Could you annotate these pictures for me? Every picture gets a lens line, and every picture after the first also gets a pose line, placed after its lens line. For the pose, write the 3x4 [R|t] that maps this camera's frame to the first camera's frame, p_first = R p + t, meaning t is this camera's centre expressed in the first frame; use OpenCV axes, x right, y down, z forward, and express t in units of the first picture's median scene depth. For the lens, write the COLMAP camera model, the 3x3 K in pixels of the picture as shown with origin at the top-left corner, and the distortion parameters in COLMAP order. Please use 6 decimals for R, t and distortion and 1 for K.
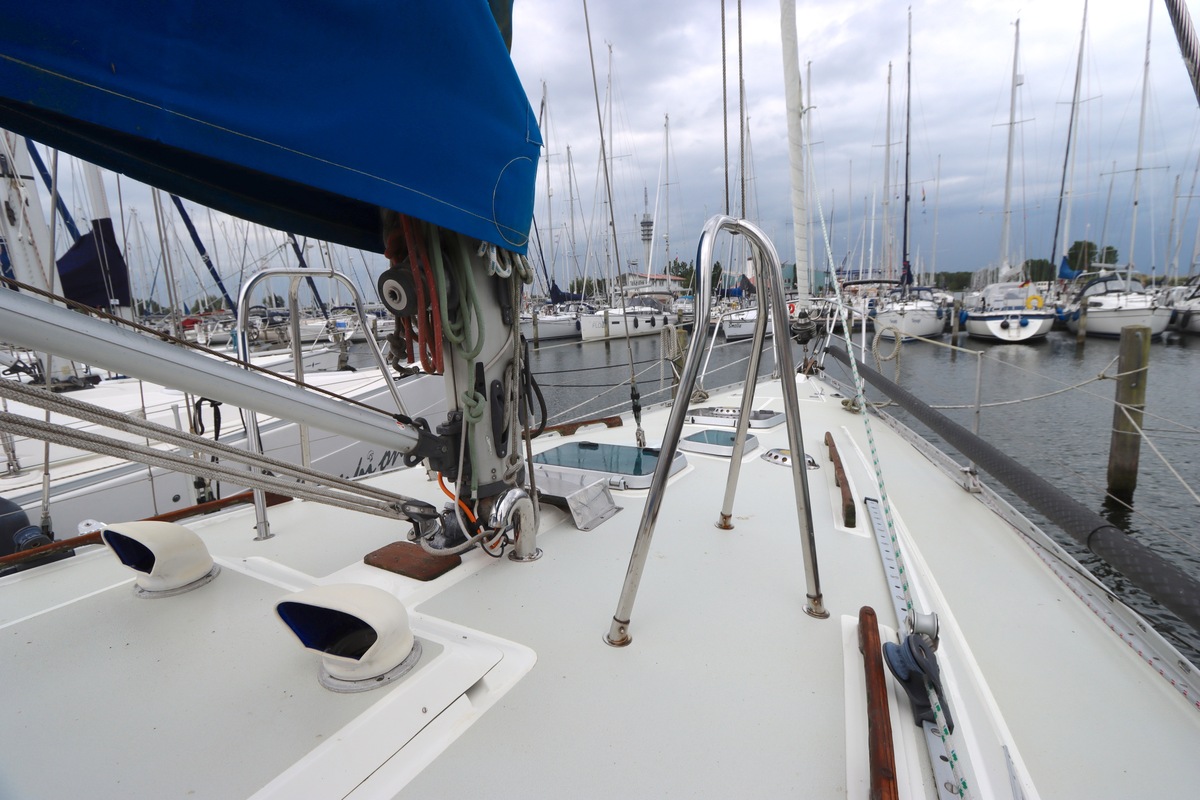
lens RADIAL K [[564.1, 0, 599.7], [0, 564.1, 385.7], [0, 0, 1]] dist [-0.013508, 0.000732]
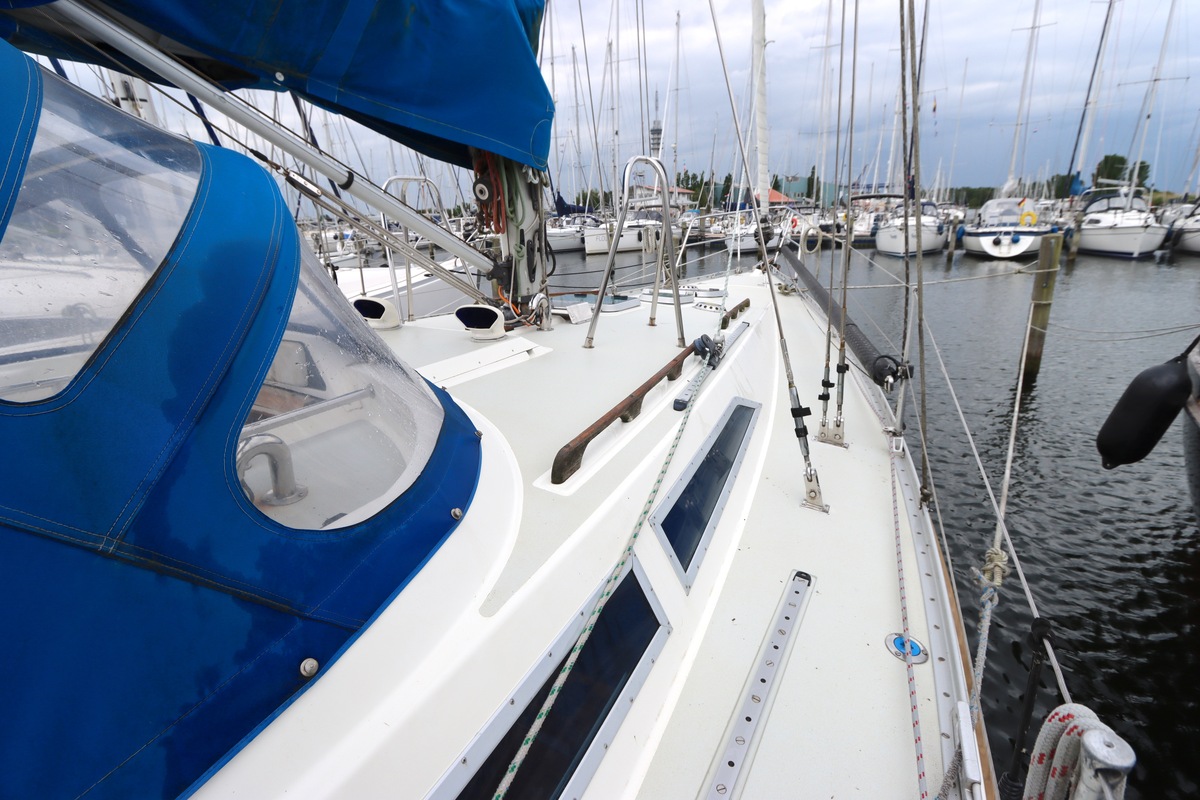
lens RADIAL K [[566.8, 0, 601.4], [0, 566.8, 386.6], [0, 0, 1]] dist [-0.009833, 0.001646]
pose [[0.999916, 0.011892, -0.005064, 0.004287], [-0.011034, 0.989405, 0.144765, 0.011680], [0.006732, -0.144697, 0.989453, -0.055959]]
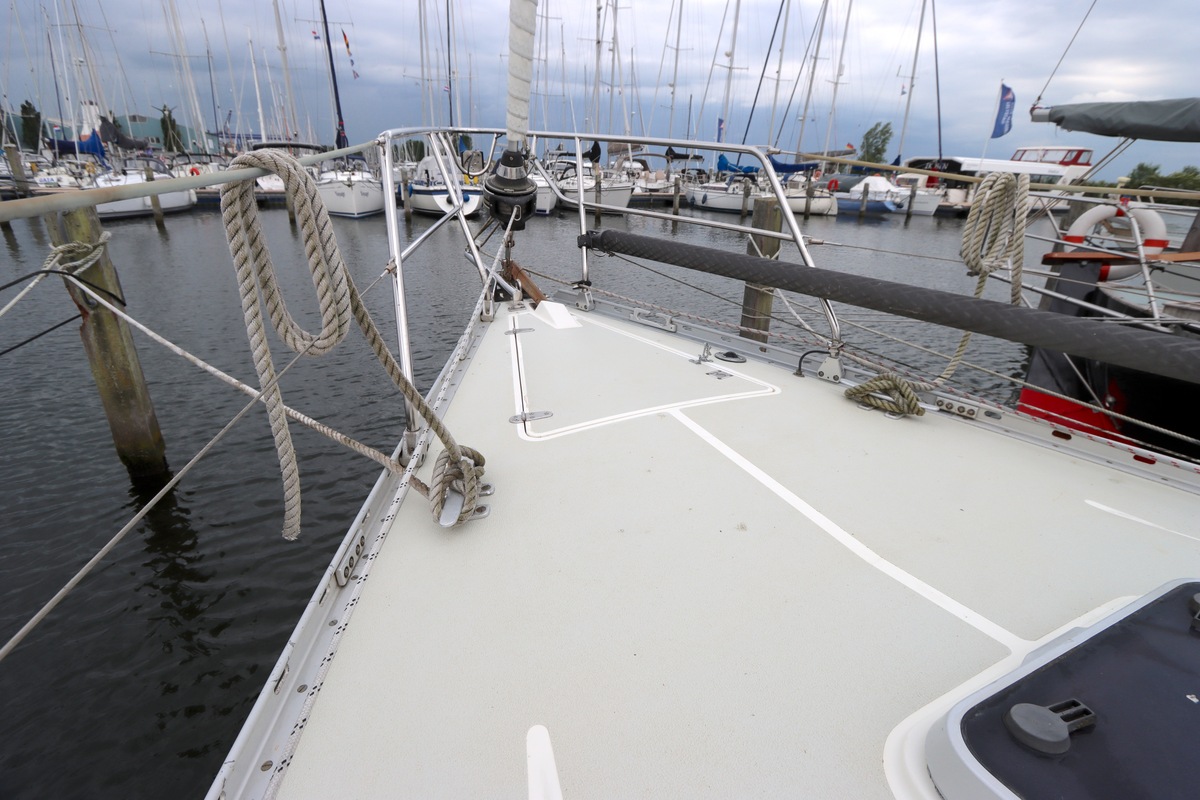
lens RADIAL K [[564.1, 0, 599.7], [0, 564.1, 385.7], [0, 0, 1]] dist [-0.013508, 0.000732]
pose [[0.577143, -0.241410, 0.780146, 0.005905], [0.072684, 0.966702, 0.245367, -0.011354], [-0.813402, -0.084908, 0.575472, 0.139112]]
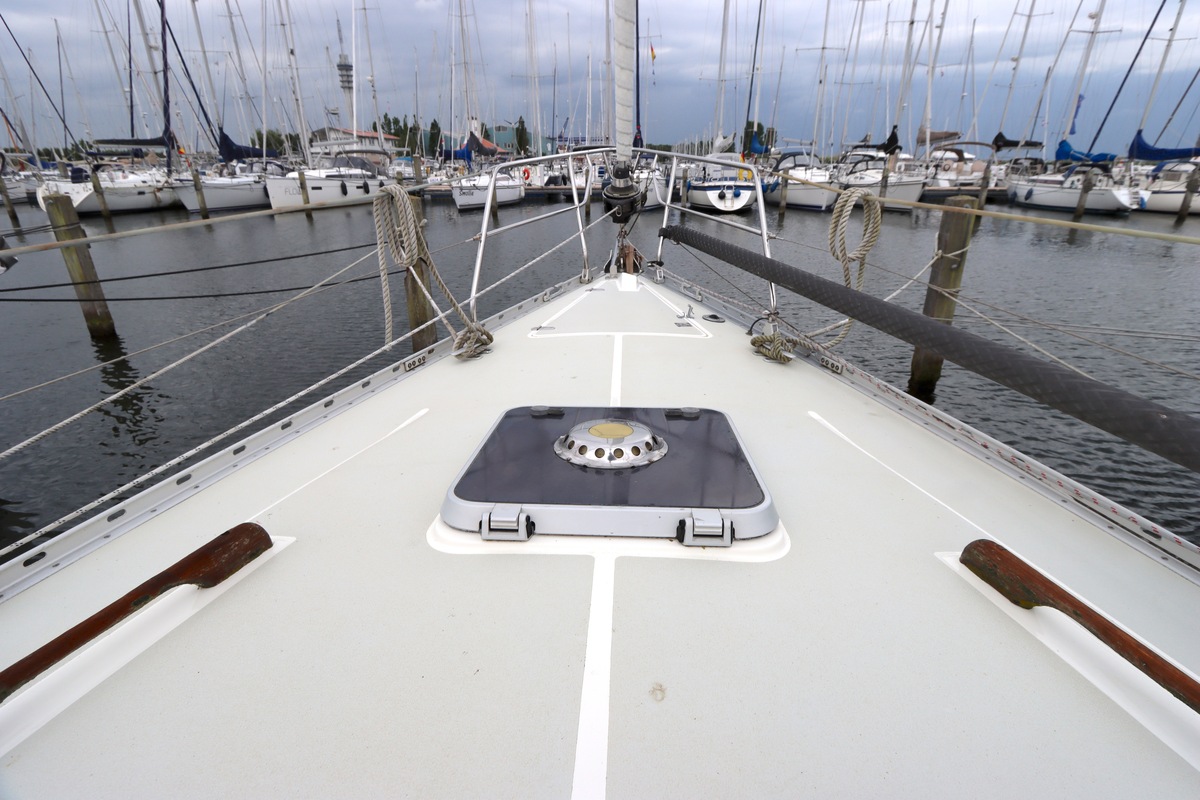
lens RADIAL K [[564.1, 0, 599.7], [0, 564.1, 385.7], [0, 0, 1]] dist [-0.013508, 0.000732]
pose [[0.893237, -0.133106, 0.429430, 0.009873], [0.035158, 0.972923, 0.228438, -0.007891], [-0.448209, -0.188952, 0.873731, 0.087152]]
